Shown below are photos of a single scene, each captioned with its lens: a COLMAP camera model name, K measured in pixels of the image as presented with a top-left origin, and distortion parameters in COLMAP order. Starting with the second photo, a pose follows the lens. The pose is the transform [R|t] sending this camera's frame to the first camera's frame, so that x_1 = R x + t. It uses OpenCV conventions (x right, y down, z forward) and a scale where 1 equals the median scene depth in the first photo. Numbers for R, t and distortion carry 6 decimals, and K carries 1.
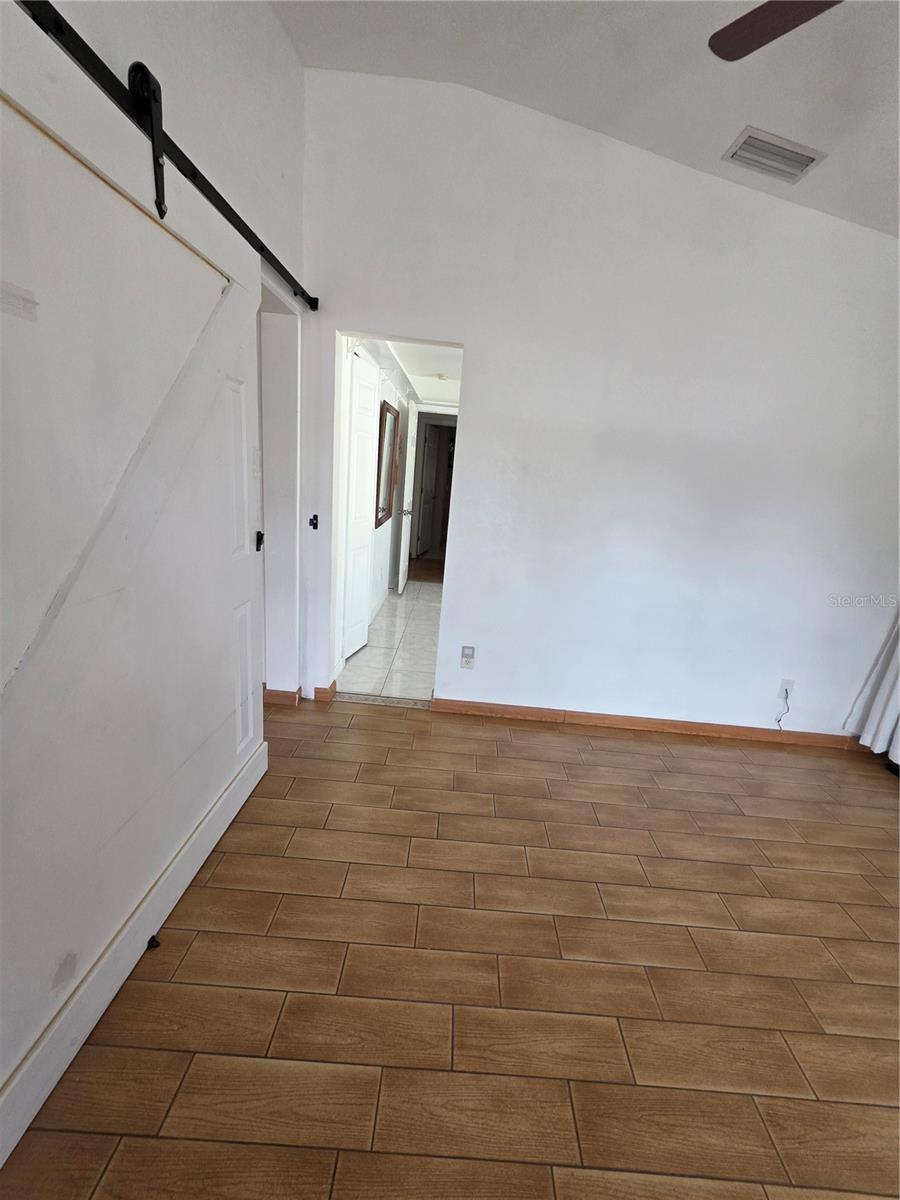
lens RADIAL K [[482.1, 0, 452.4], [0, 482.1, 603.6], [0, 0, 1]] dist [0.004636, -0.000792]
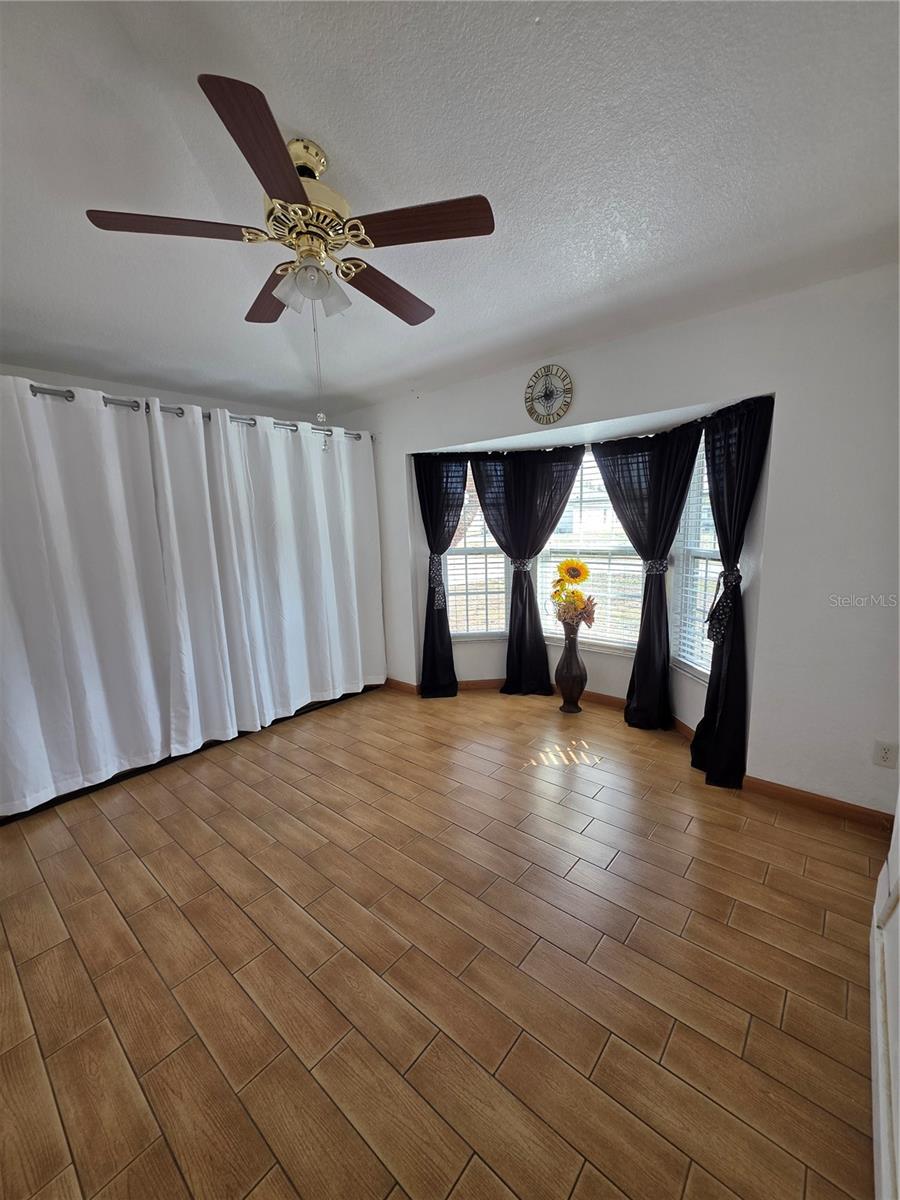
lens RADIAL K [[482.1, 0, 451.8], [0, 482.1, 607.8], [0, 0, 1]] dist [0.004636, -0.000792]
pose [[-0.772140, -0.180501, 0.609277, -0.356986], [0.128835, 0.894428, 0.428252, -0.414614], [-0.622255, 0.409167, -0.667369, 1.230373]]
